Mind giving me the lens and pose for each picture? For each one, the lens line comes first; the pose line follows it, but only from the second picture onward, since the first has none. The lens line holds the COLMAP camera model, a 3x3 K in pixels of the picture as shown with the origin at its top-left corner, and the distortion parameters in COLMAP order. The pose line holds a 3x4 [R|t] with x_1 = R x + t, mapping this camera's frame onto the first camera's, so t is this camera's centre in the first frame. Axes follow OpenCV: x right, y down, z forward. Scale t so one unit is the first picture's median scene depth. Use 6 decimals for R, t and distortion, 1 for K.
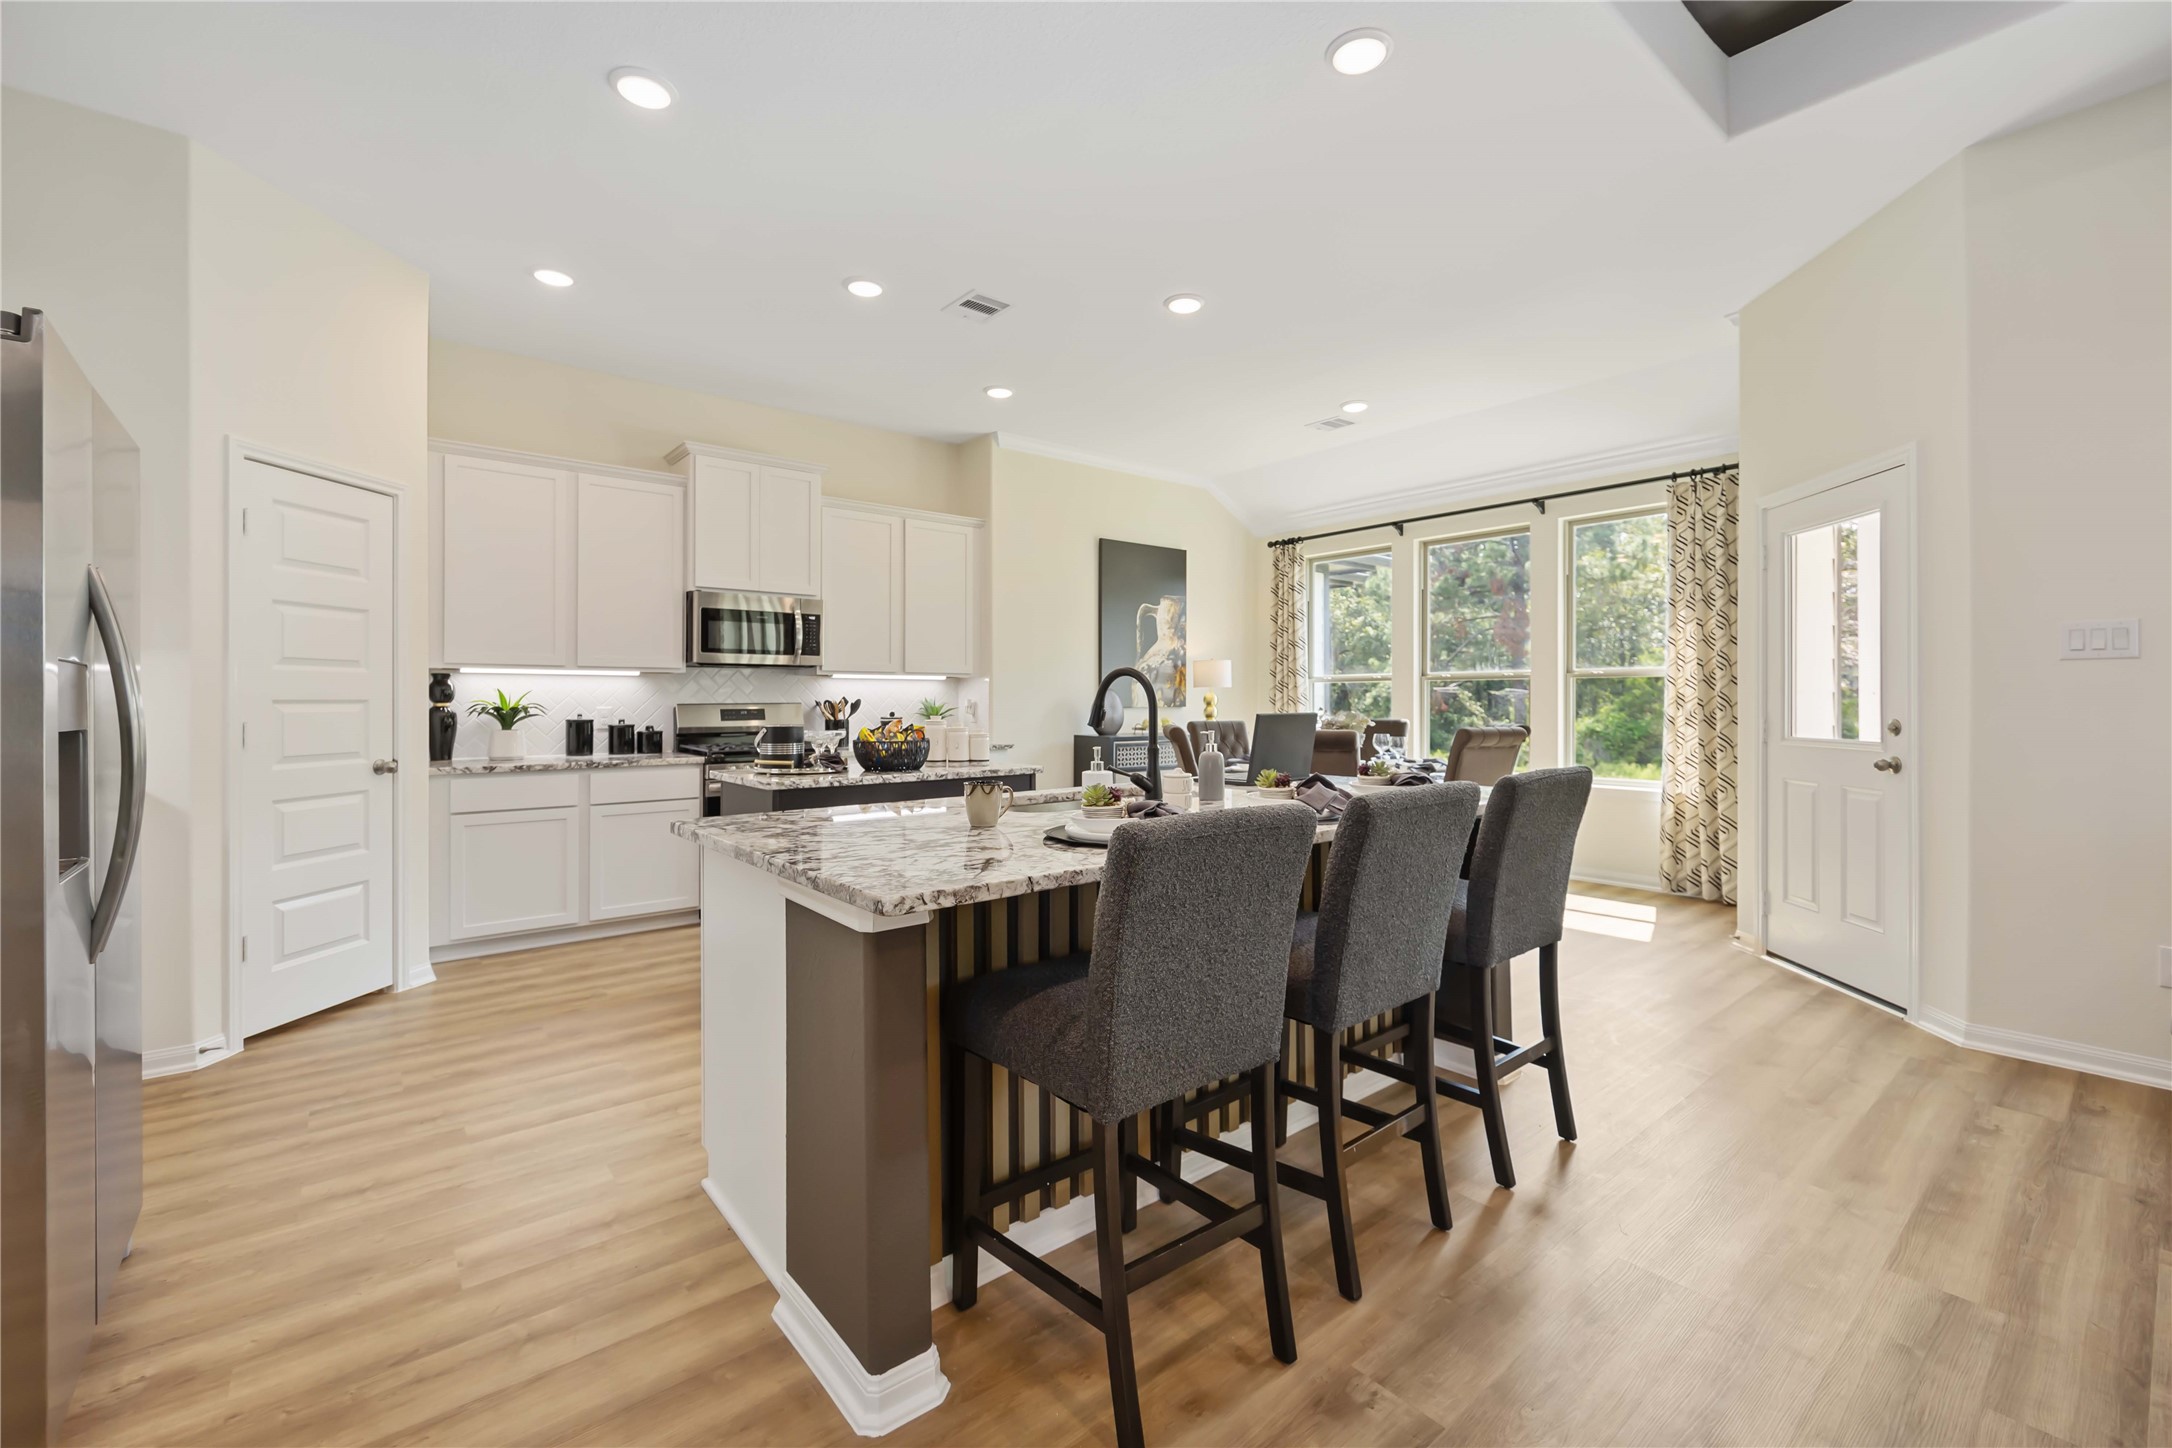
lens RADIAL K [[916.8, 0, 1089.7], [0, 916.8, 695.0], [0, 0, 1]] dist [-0.004906, 0.001496]
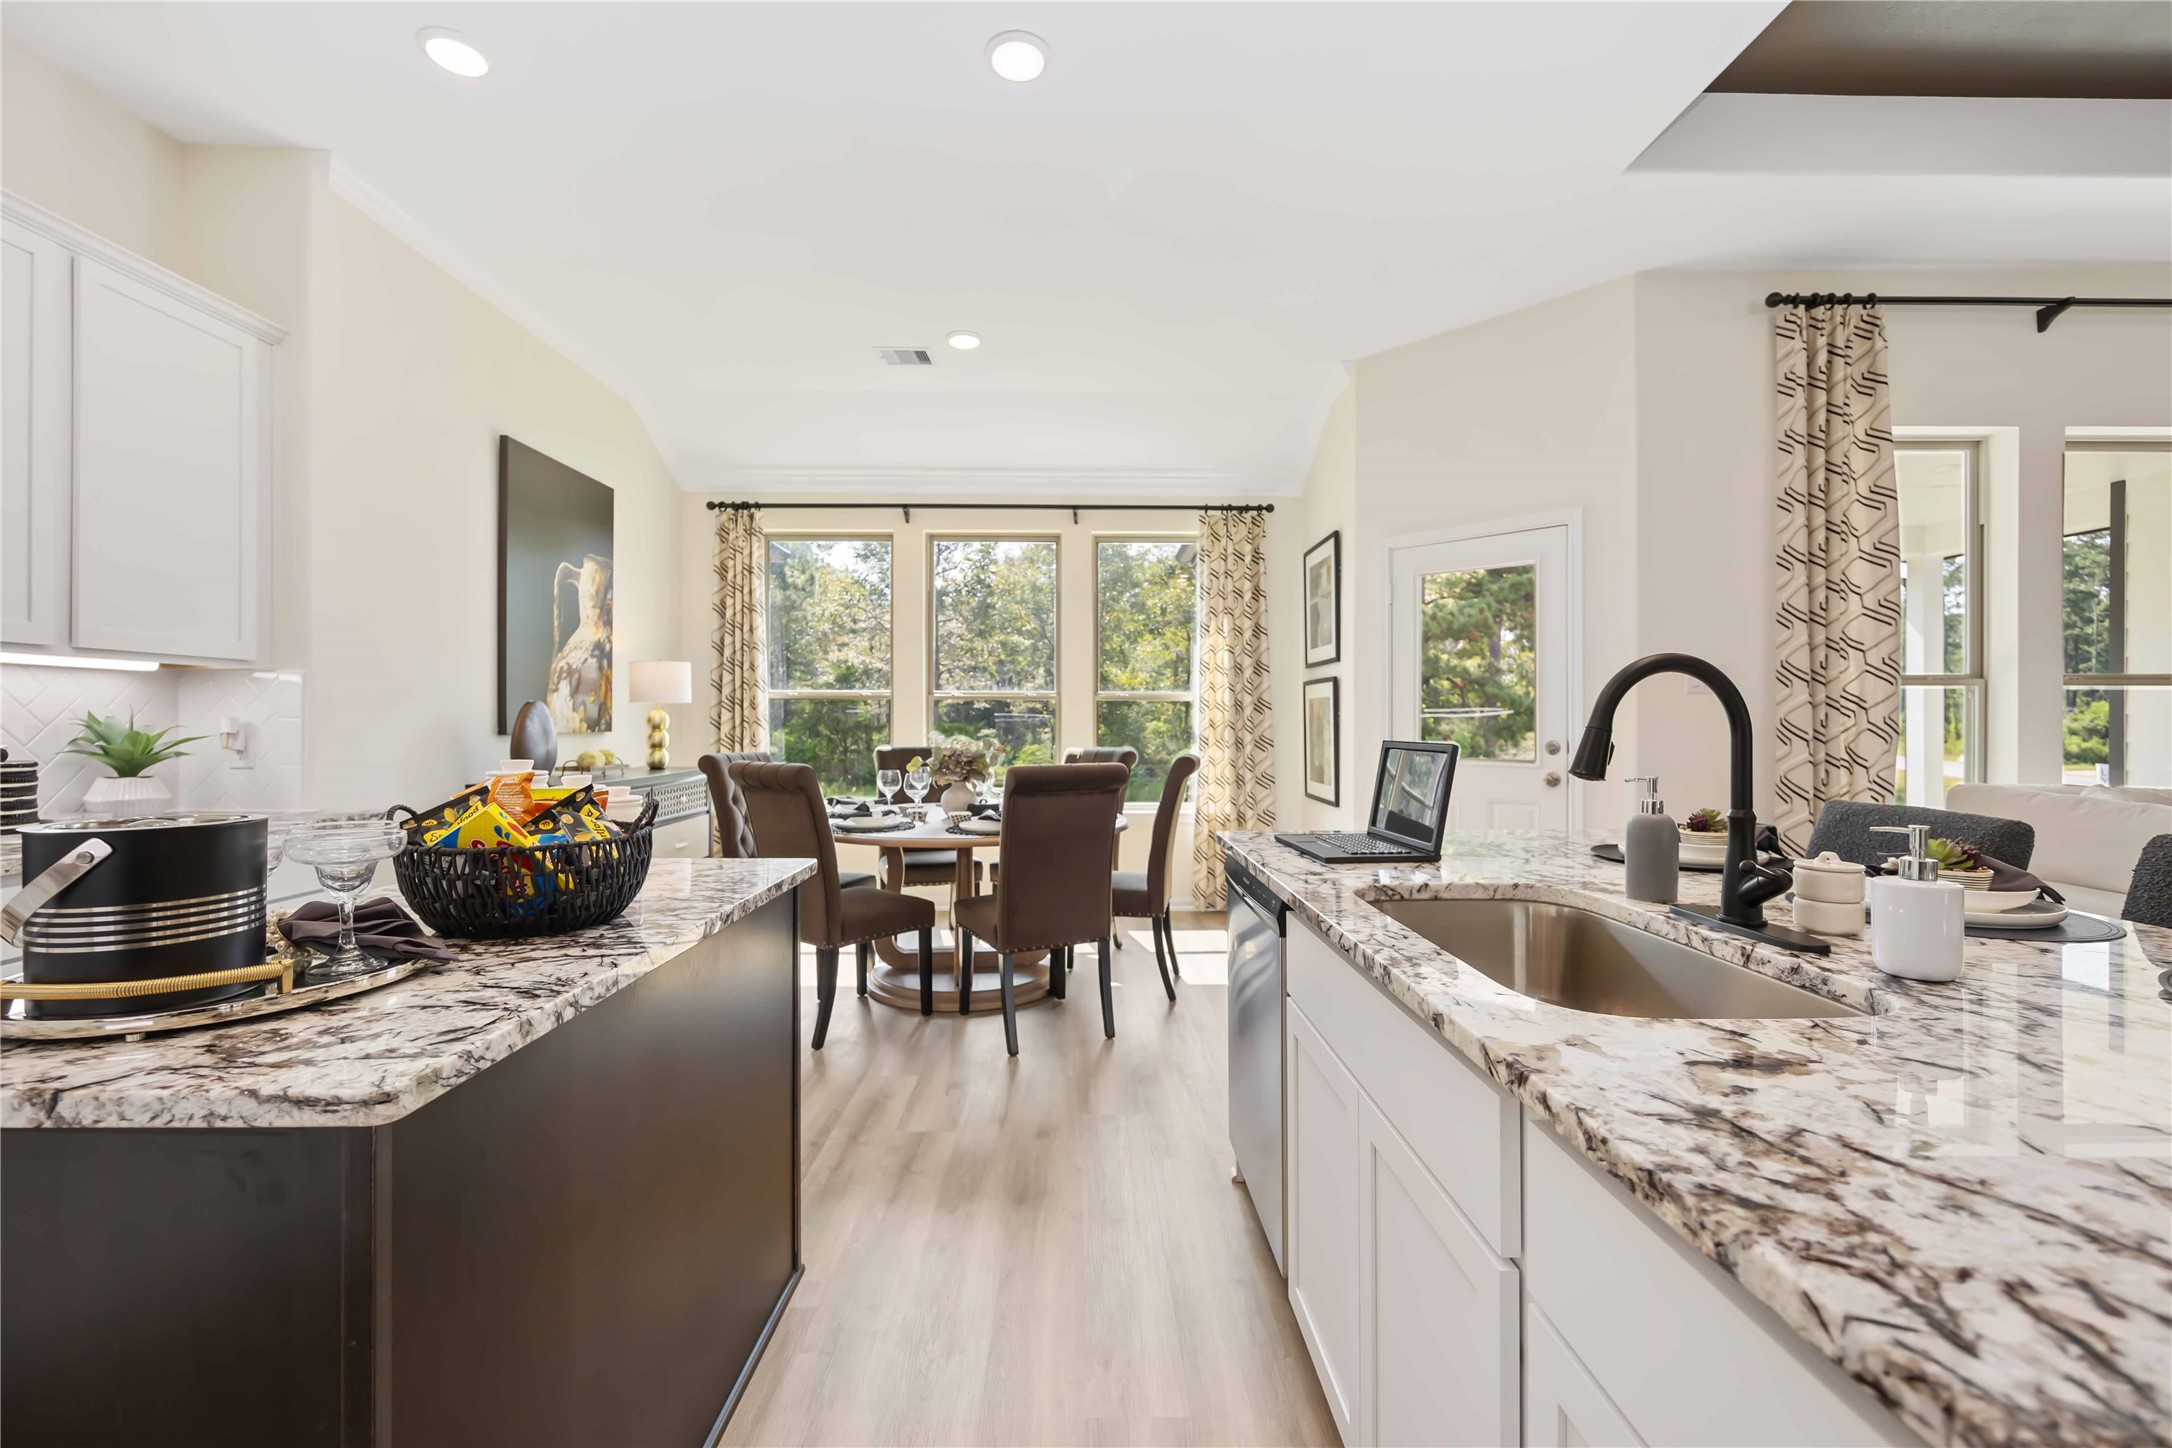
lens RADIAL K [[916.8, 0, 1087.1], [0, 916.8, 724.1], [0, 0, 1]] dist [-0.004906, 0.001496]
pose [[0.627465, 0.001783, 0.778643, -0.253650], [-0.007686, 0.999963, 0.003904, 0.003323], [-0.778607, -0.008434, 0.627455, 0.451393]]
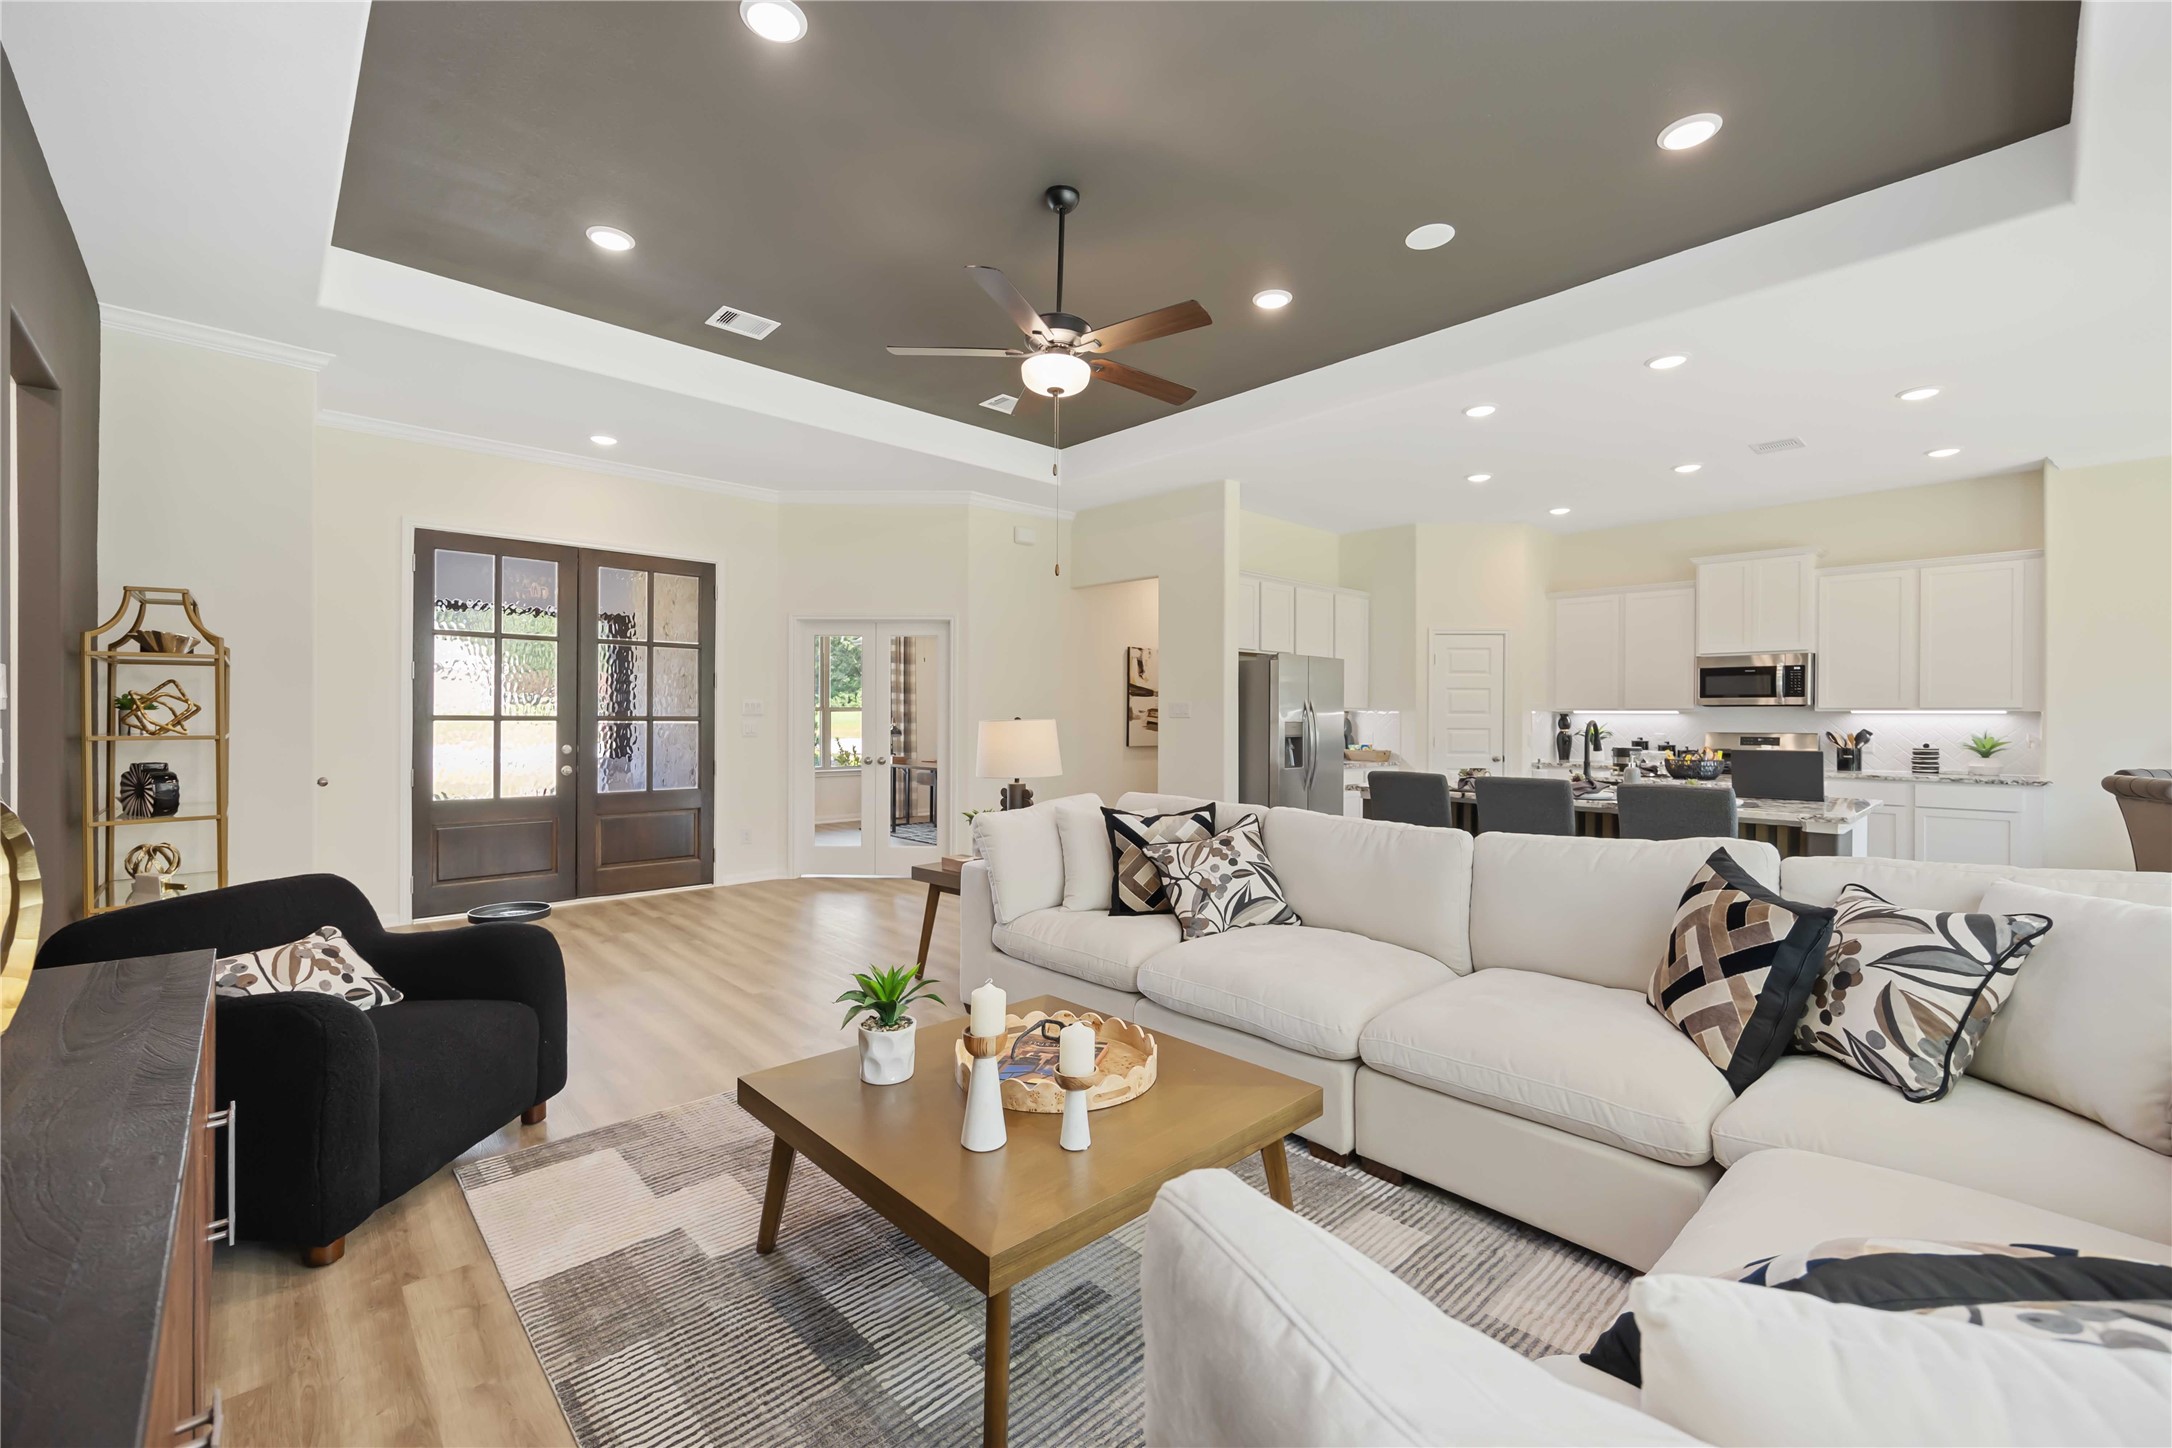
lens RADIAL K [[905.8, 0, 1082.5], [0, 905.8, 718.3], [0, 0, 1]] dist [-0.003469, 0.000302]
pose [[0.049791, 0.006063, -0.998741, 0.908041], [0.001883, 0.999979, 0.006165, -0.023052], [0.998758, -0.002188, 0.049779, -0.069865]]
